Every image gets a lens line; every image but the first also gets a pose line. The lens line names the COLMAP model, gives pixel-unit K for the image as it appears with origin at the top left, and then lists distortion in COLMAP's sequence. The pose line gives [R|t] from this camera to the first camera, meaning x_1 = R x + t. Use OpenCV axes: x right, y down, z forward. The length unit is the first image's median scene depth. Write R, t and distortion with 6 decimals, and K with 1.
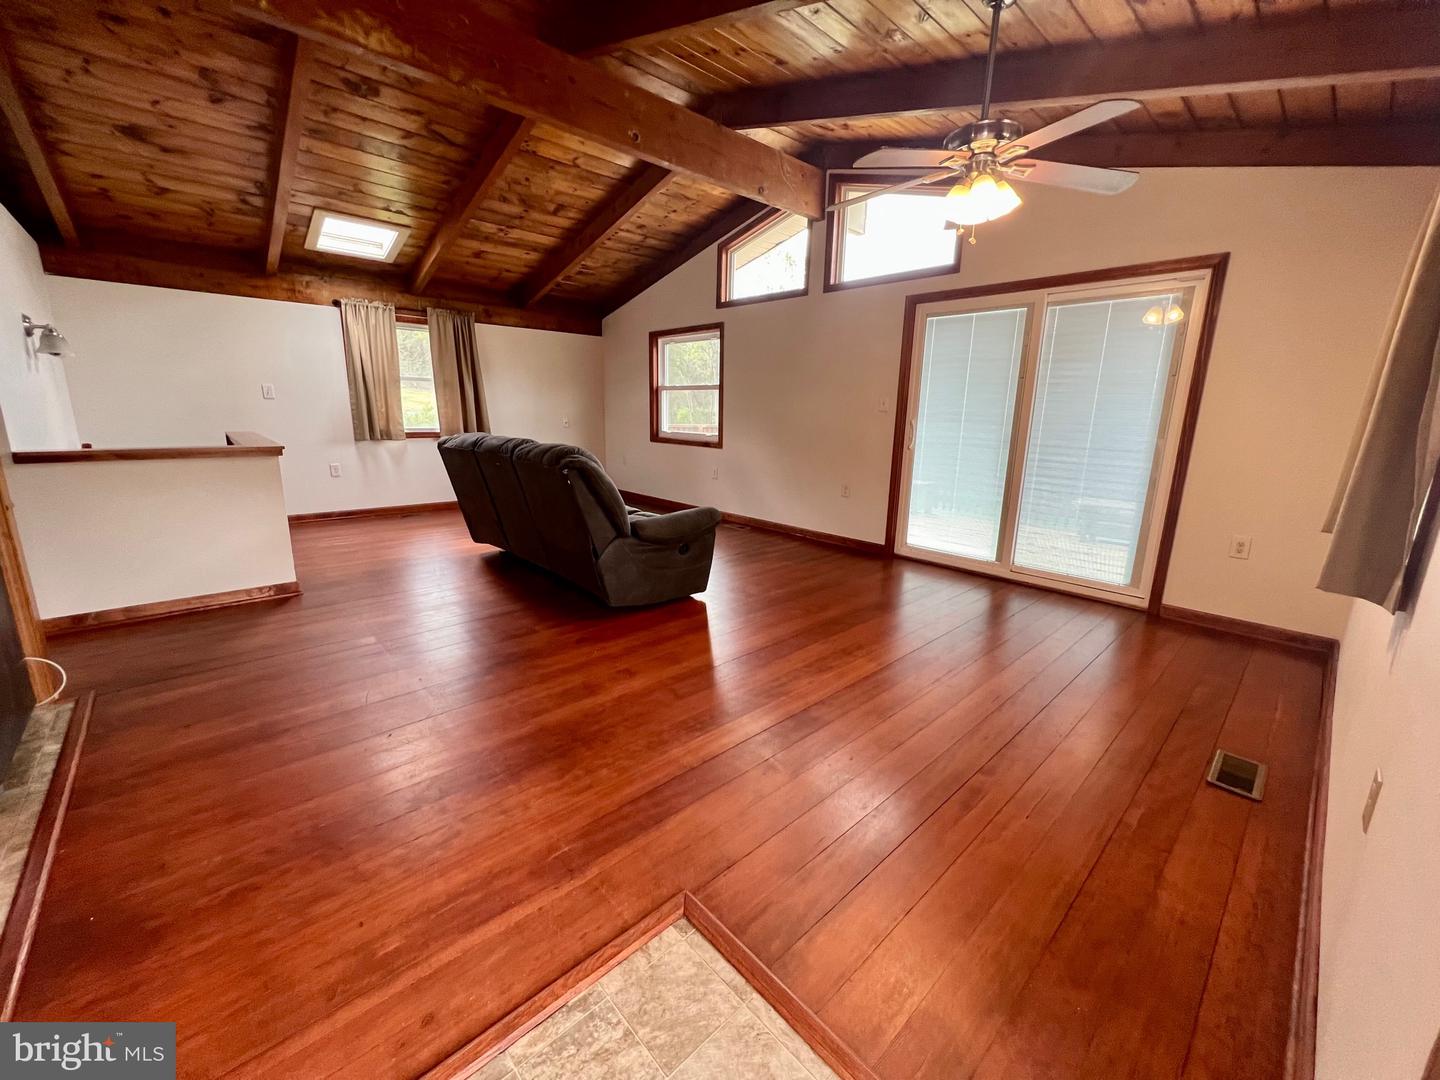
lens RADIAL K [[563.8, 0, 716.8], [0, 563.8, 532.8], [0, 0, 1]] dist [0.000133, -0.000036]
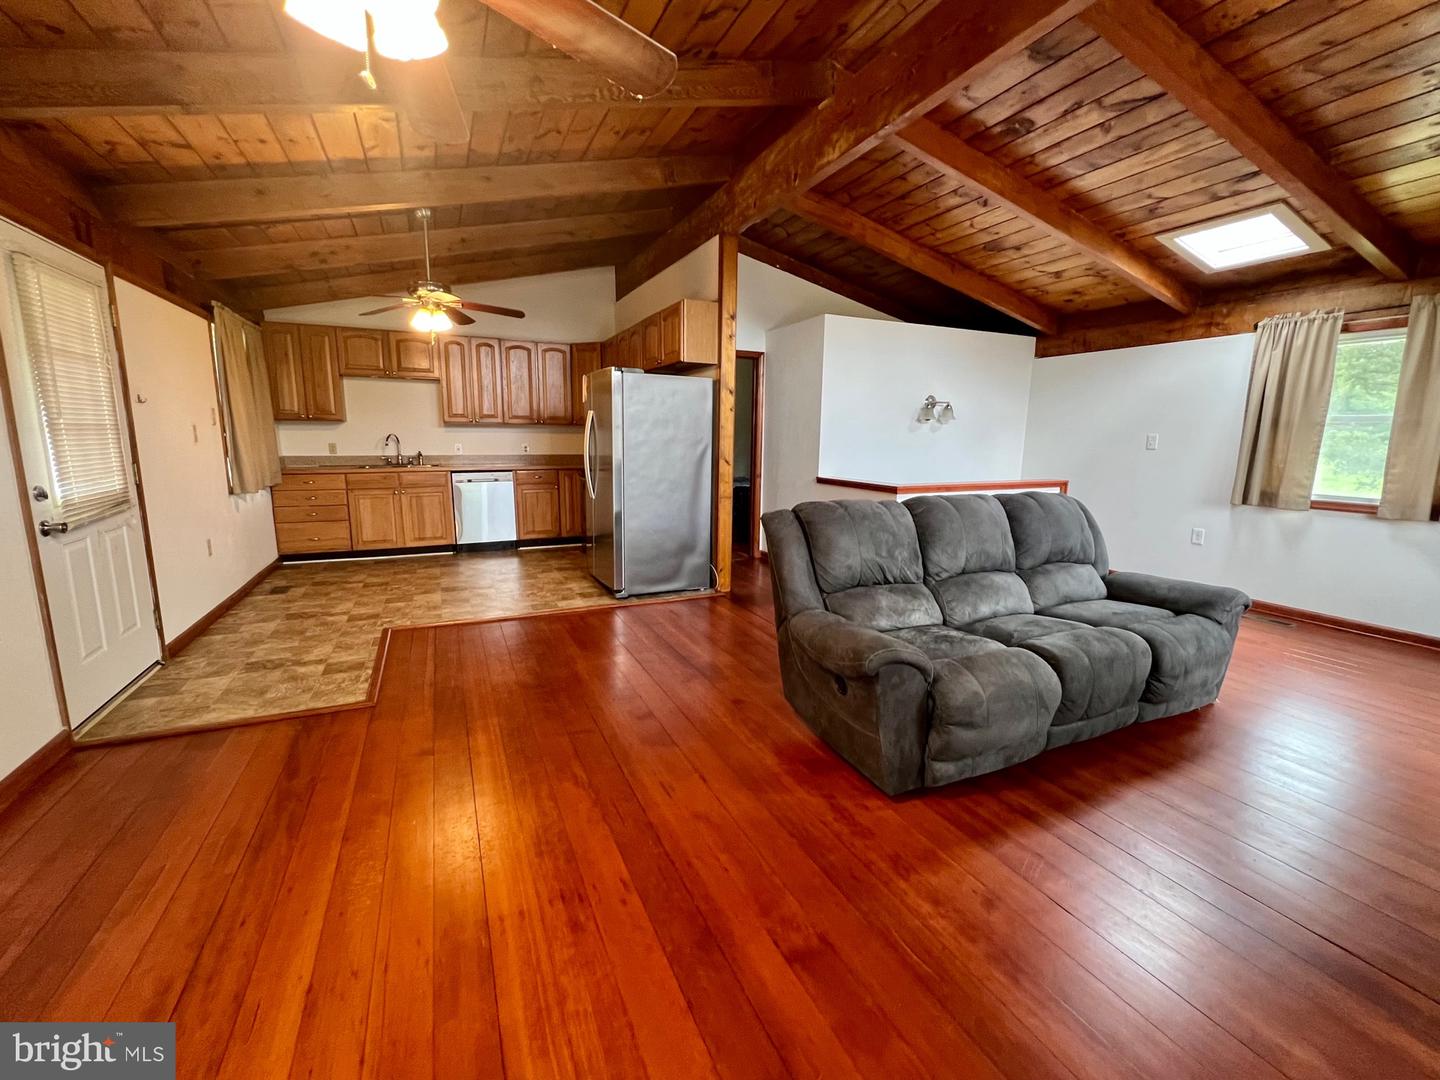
lens RADIAL K [[614.0, 0, 723.1], [0, 614.0, 534.0], [0, 0, 1]] dist [-0.001290, -0.000338]
pose [[-0.307618, 0.126946, -0.943003, 0.424710], [-0.225118, 0.953214, 0.201757, -0.167738], [0.924496, 0.274351, -0.264648, 0.724995]]
